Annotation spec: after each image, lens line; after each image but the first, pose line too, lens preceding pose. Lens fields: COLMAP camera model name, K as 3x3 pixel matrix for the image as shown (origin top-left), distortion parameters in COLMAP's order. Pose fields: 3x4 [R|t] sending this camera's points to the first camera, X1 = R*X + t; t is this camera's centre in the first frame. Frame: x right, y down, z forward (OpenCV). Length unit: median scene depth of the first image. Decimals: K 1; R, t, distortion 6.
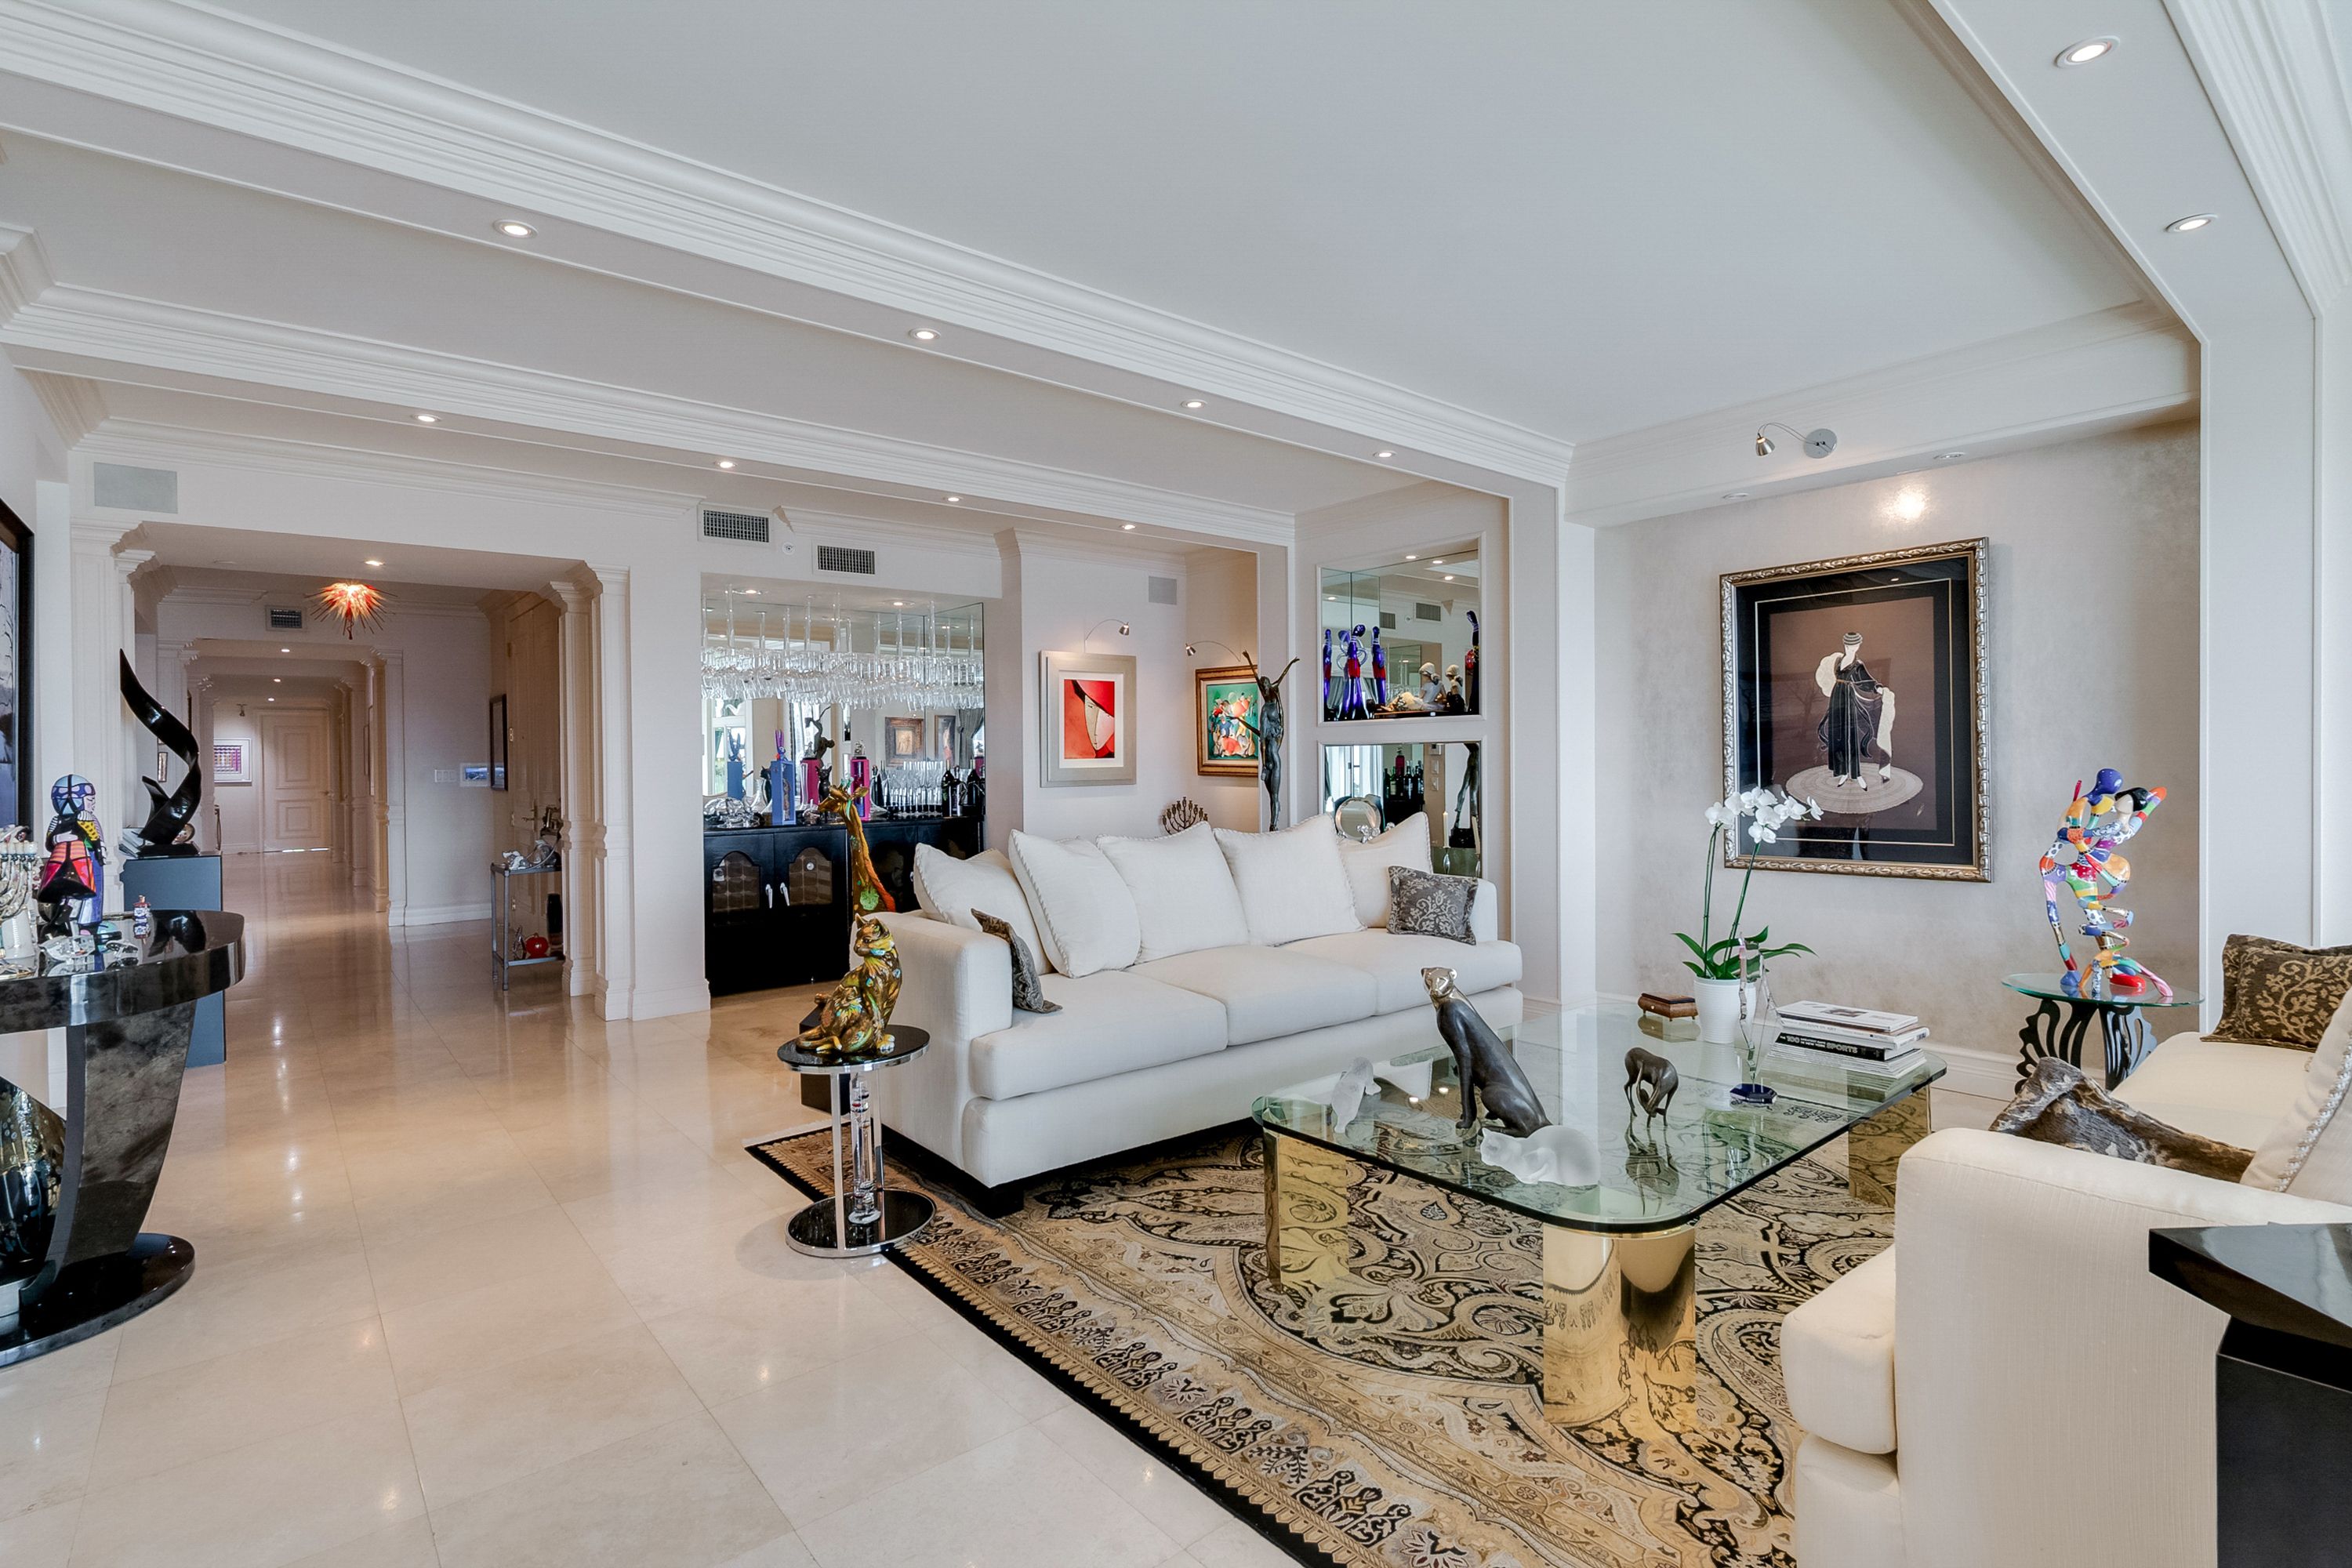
lens RADIAL K [[1144.0, 0, 1190.4], [0, 1144.0, 772.7], [0, 0, 1]] dist [-0.001375, 0.000996]
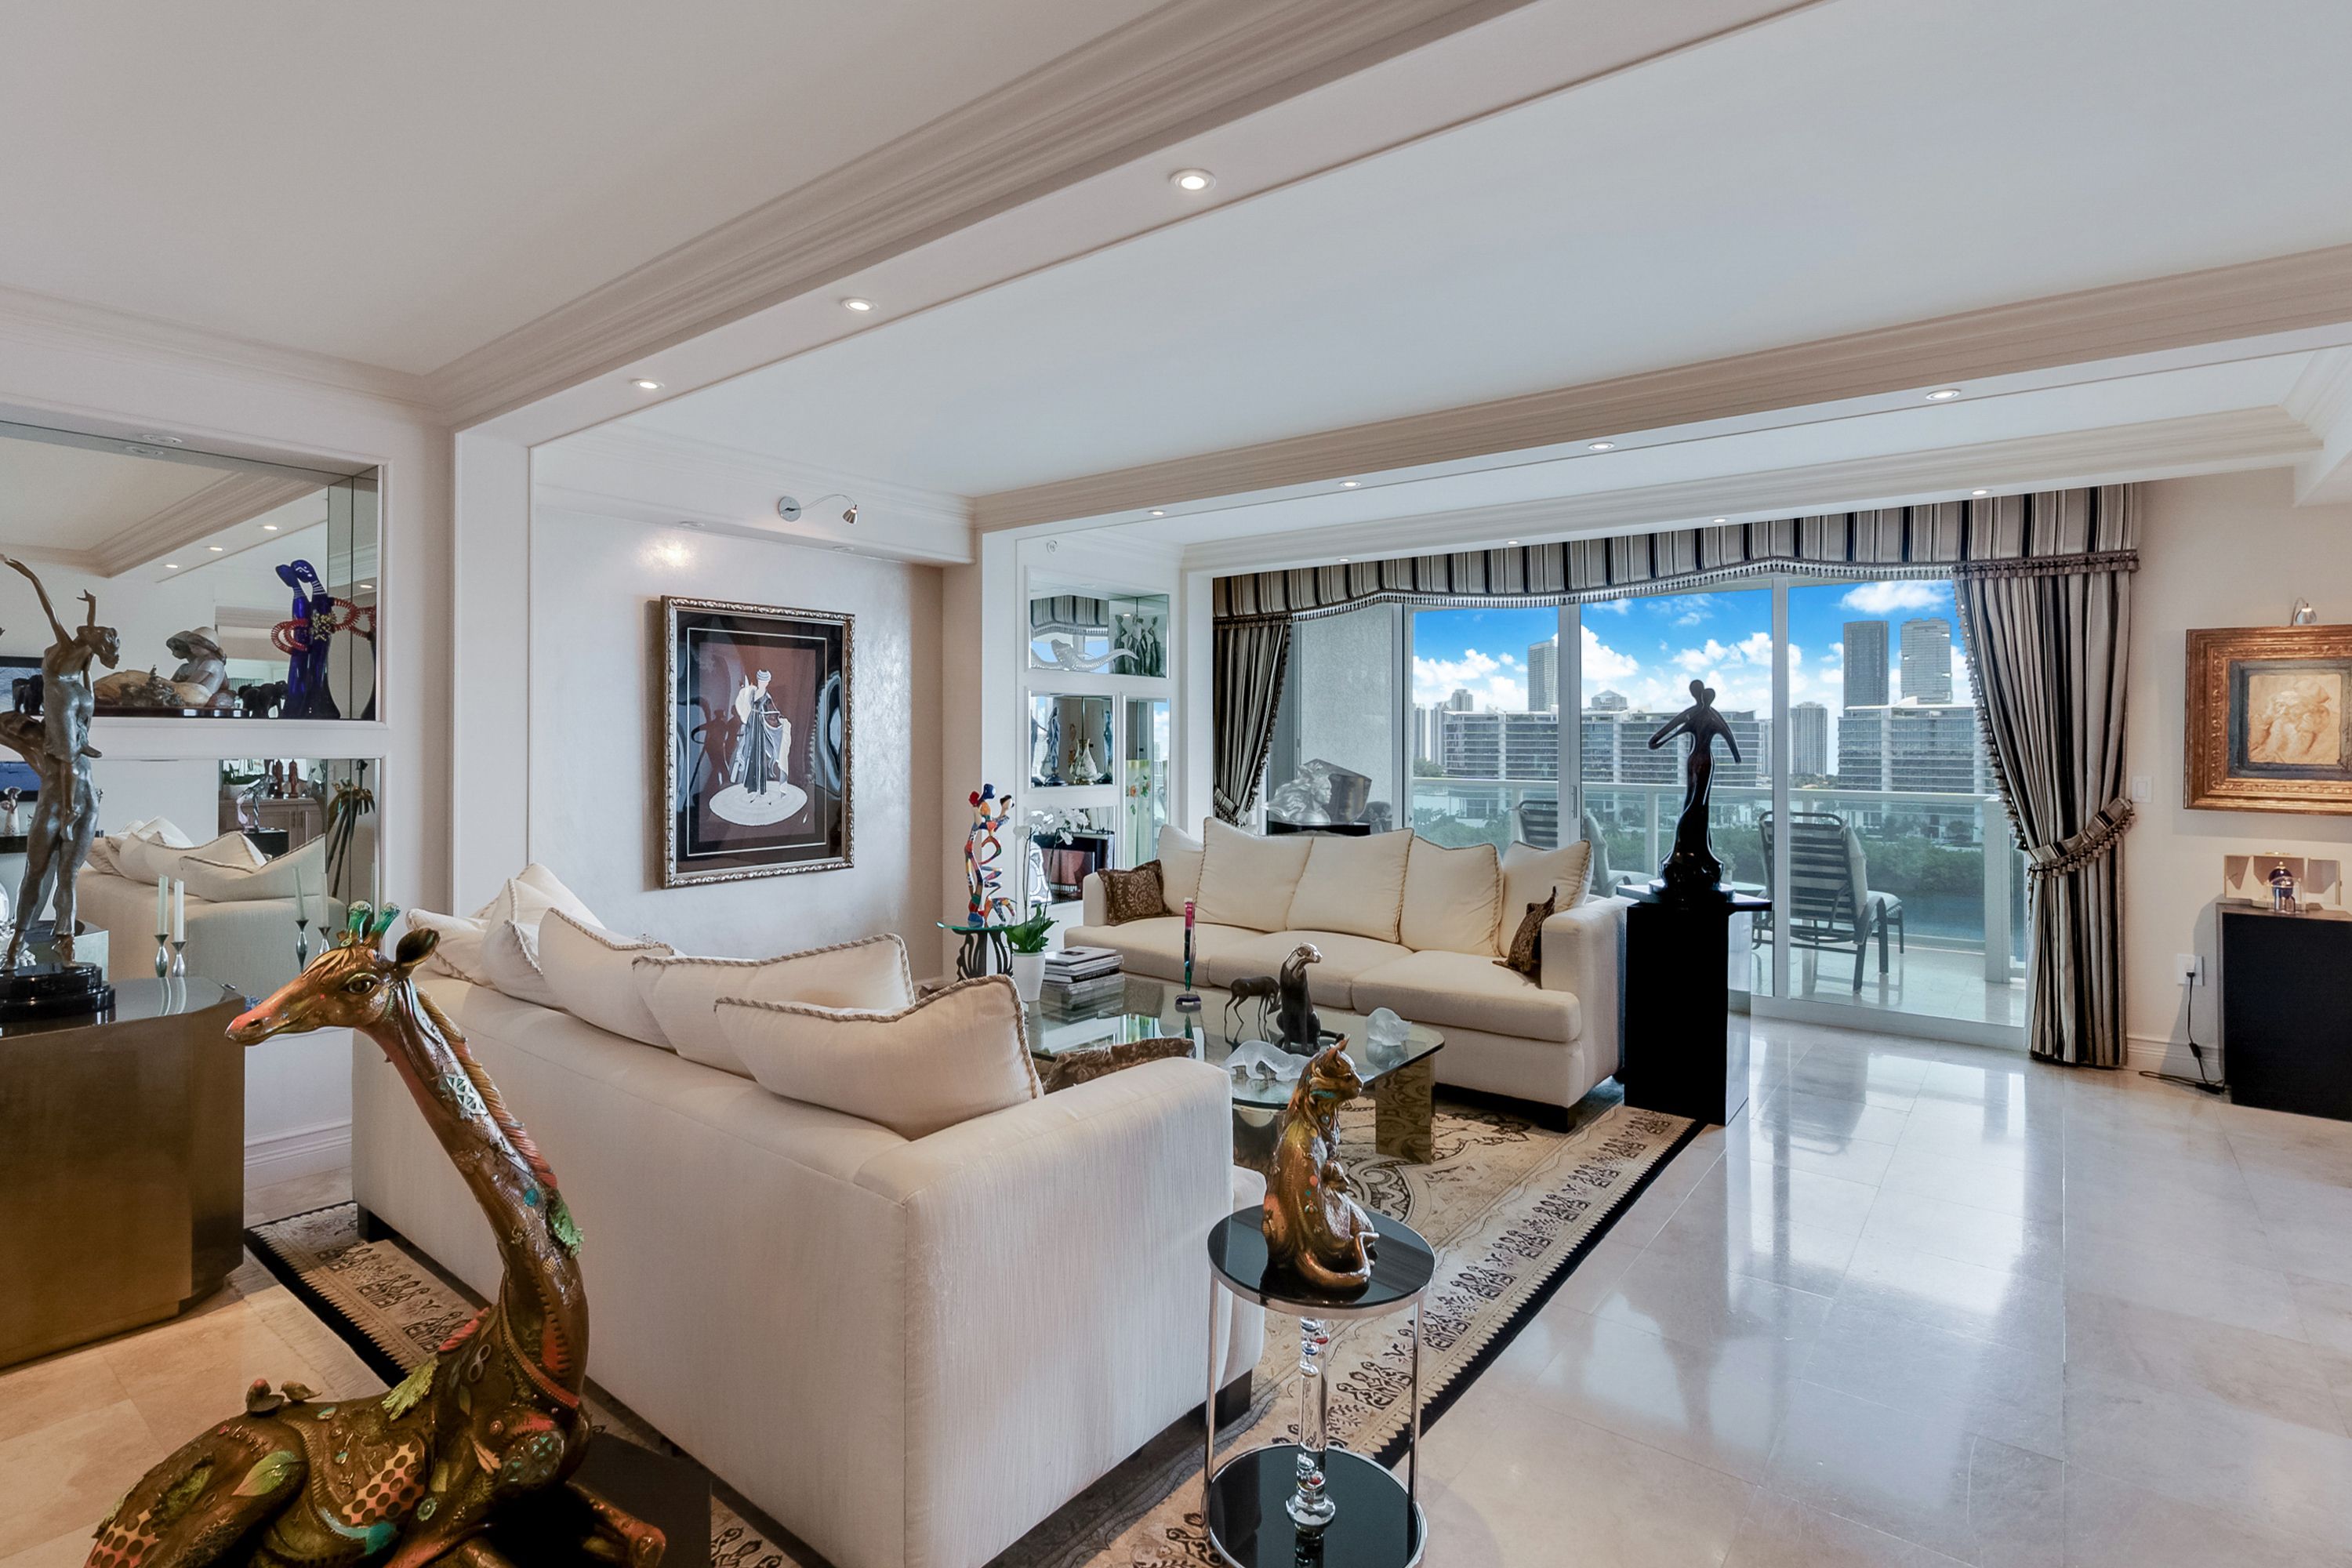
lens RADIAL K [[1144.0, 0, 1144.7], [0, 1144.0, 722.5], [0, 0, 1]] dist [-0.001375, 0.000996]
pose [[-0.197771, 0.026189, 0.979898, -0.669013], [0.006612, 0.999656, -0.025383, -0.037763], [-0.980226, 0.001459, -0.197877, 0.879872]]
